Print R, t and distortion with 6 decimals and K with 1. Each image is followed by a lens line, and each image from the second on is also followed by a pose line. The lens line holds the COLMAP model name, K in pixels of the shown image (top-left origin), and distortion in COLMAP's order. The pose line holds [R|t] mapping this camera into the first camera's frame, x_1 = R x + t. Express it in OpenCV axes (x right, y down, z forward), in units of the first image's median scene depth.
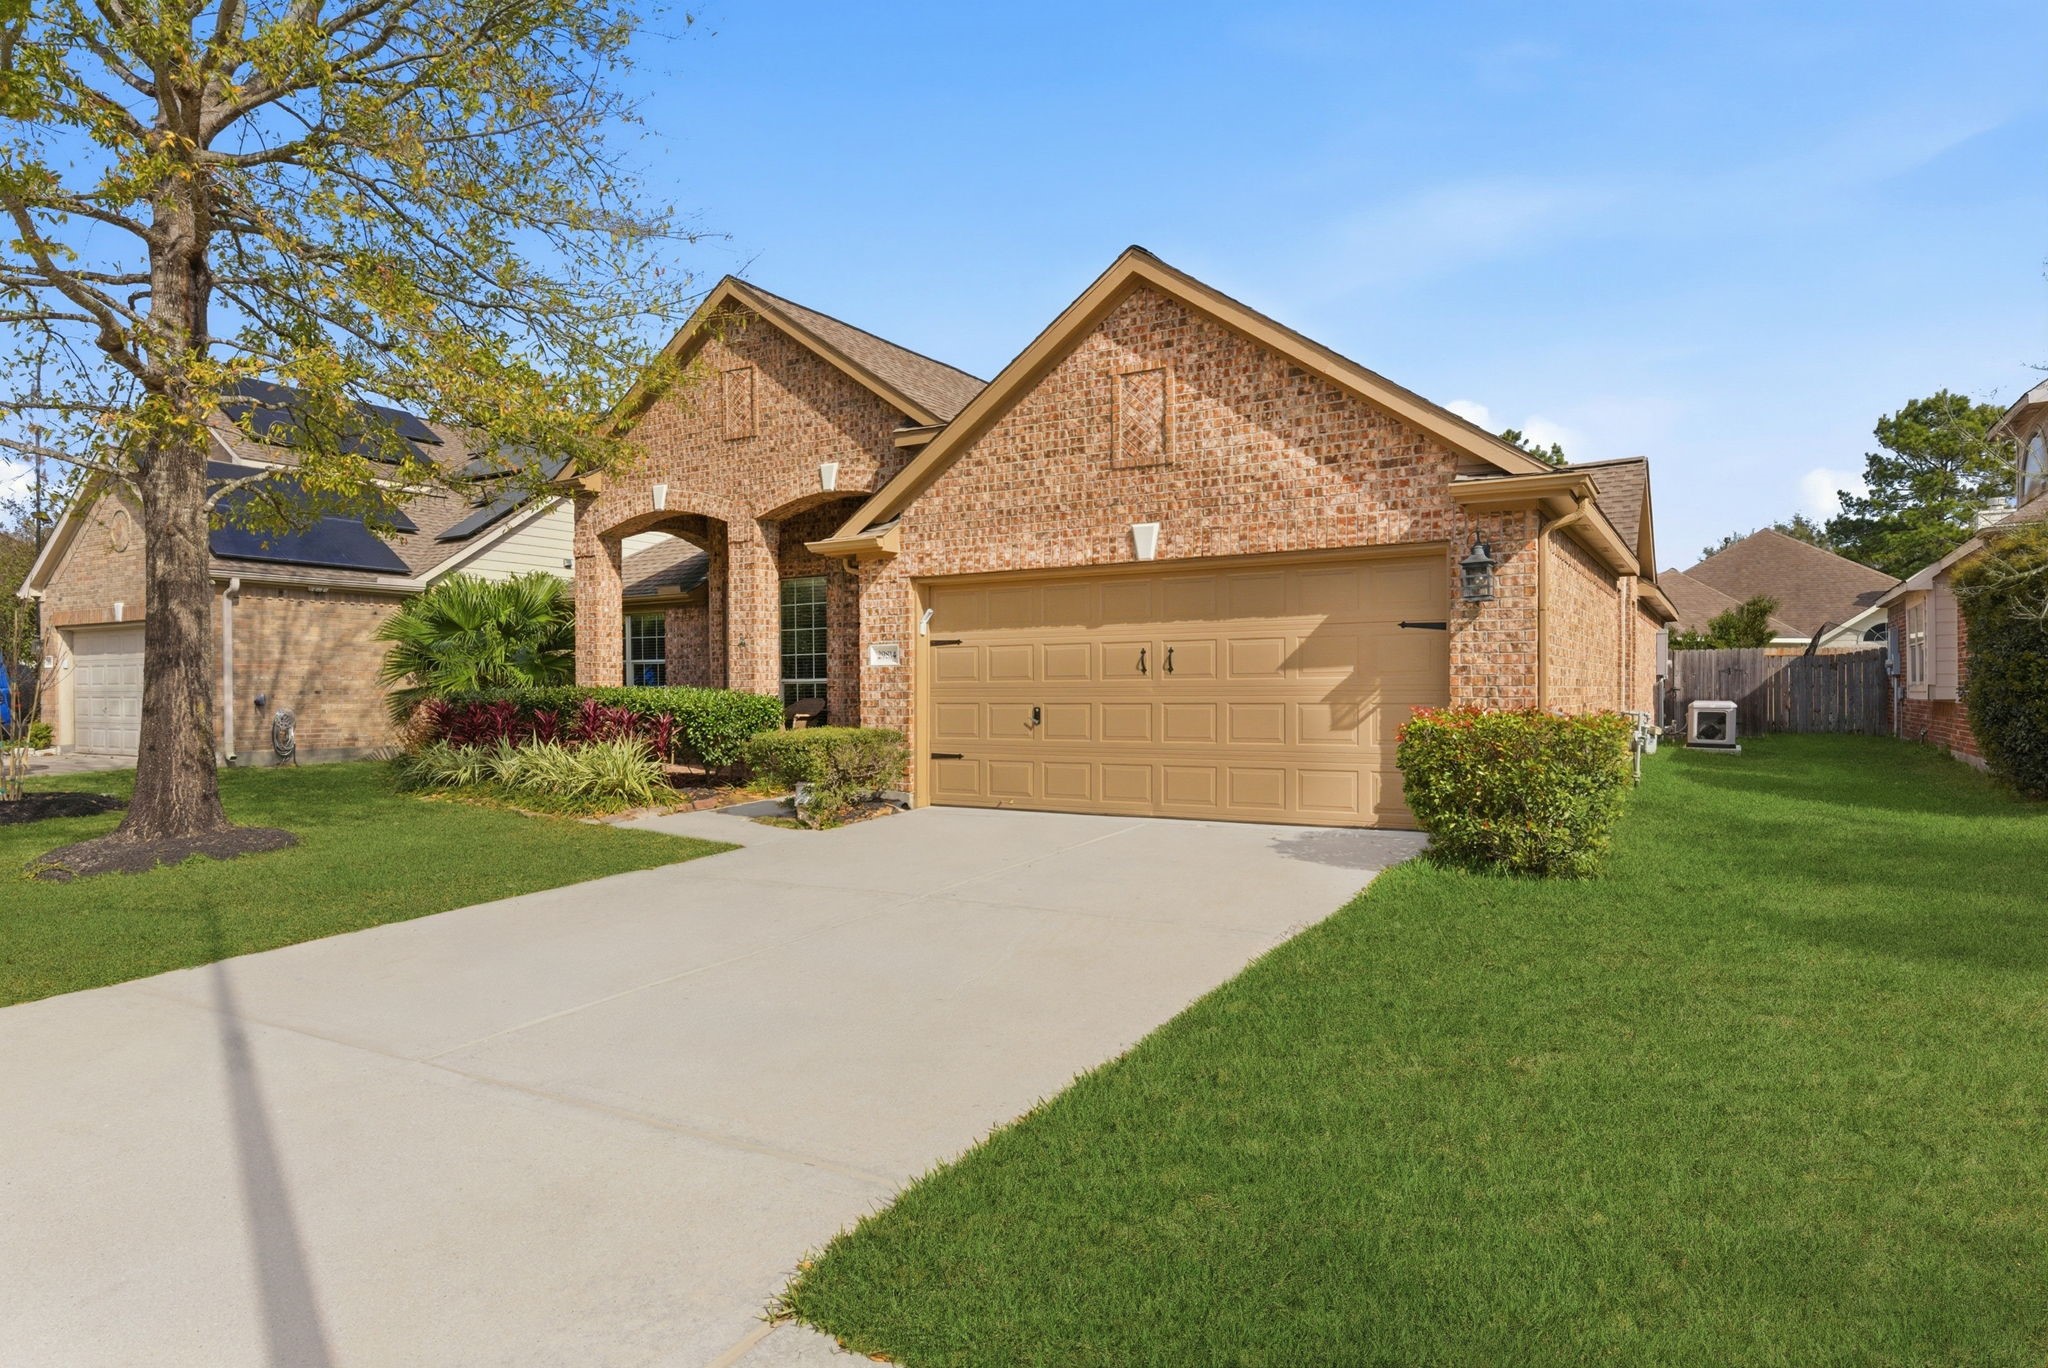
lens RADIAL K [[1118.4, 0, 1014.7], [0, 1118.4, 693.7], [0, 0, 1]] dist [0.002003, 0.001479]
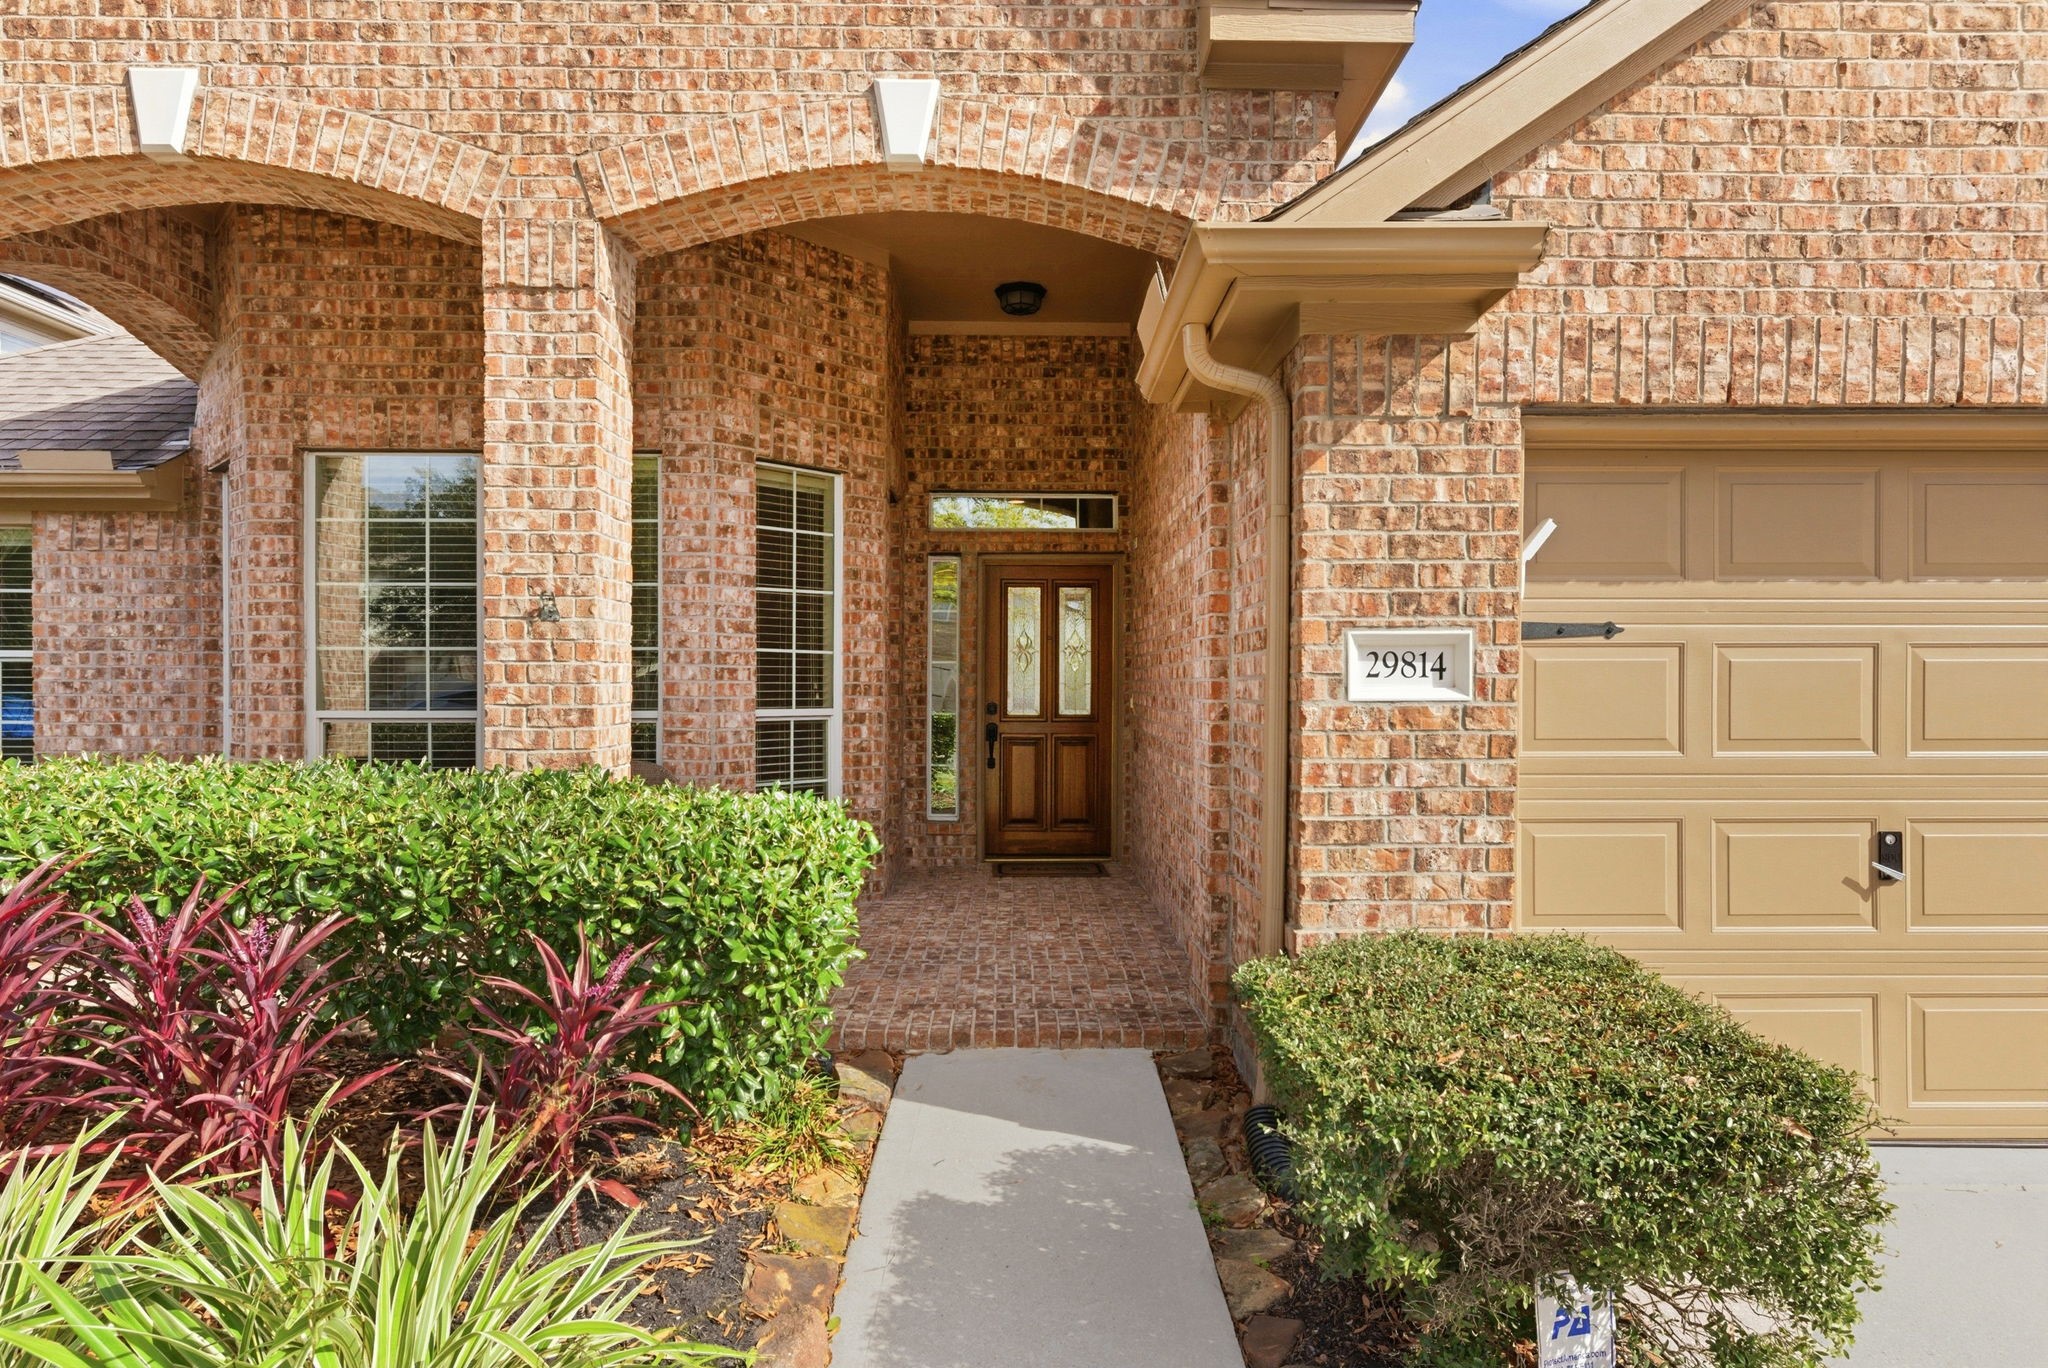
lens RADIAL K [[1118.4, 0, 1026.6], [0, 1118.4, 698.3], [0, 0, 1]] dist [0.002003, 0.001479]
pose [[0.852863, 0.002923, 0.522127, -0.352462], [-0.003072, 0.999995, -0.000580, -0.025225], [-0.522126, -0.001109, 0.852868, 0.798086]]
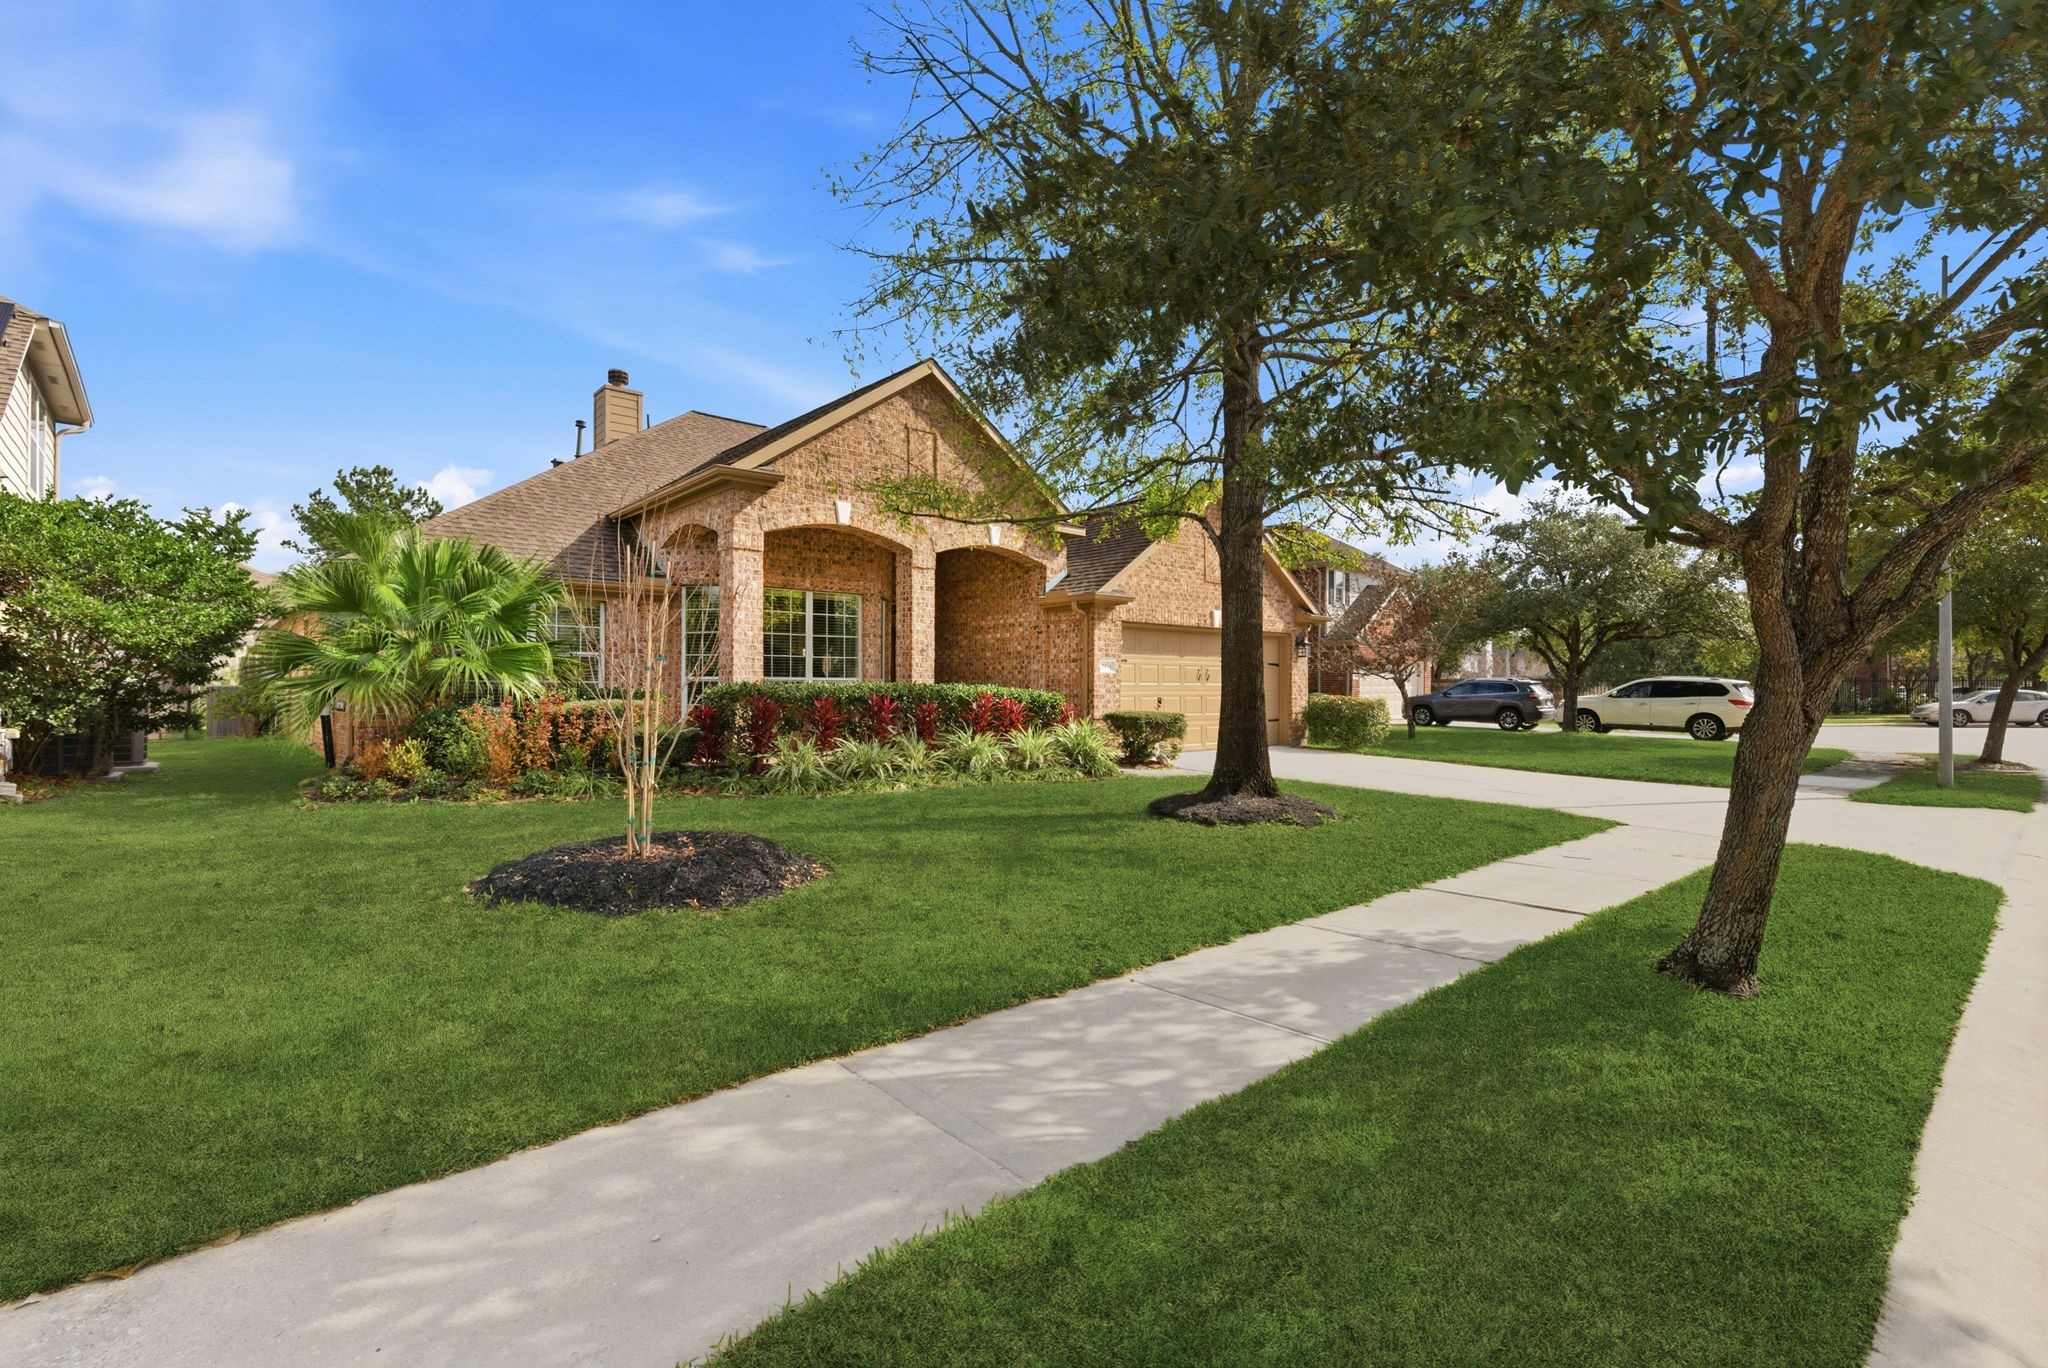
lens RADIAL K [[937.9, 0, 1016.5], [0, 937.9, 690.4], [0, 0, 1]] dist [-0.002998, 0.002905]
pose [[0.306273, 0.003512, 0.951937, -1.462016], [0.002402, 0.999987, -0.004462, 0.006385], [-0.951941, 0.003653, 0.306261, 0.701555]]
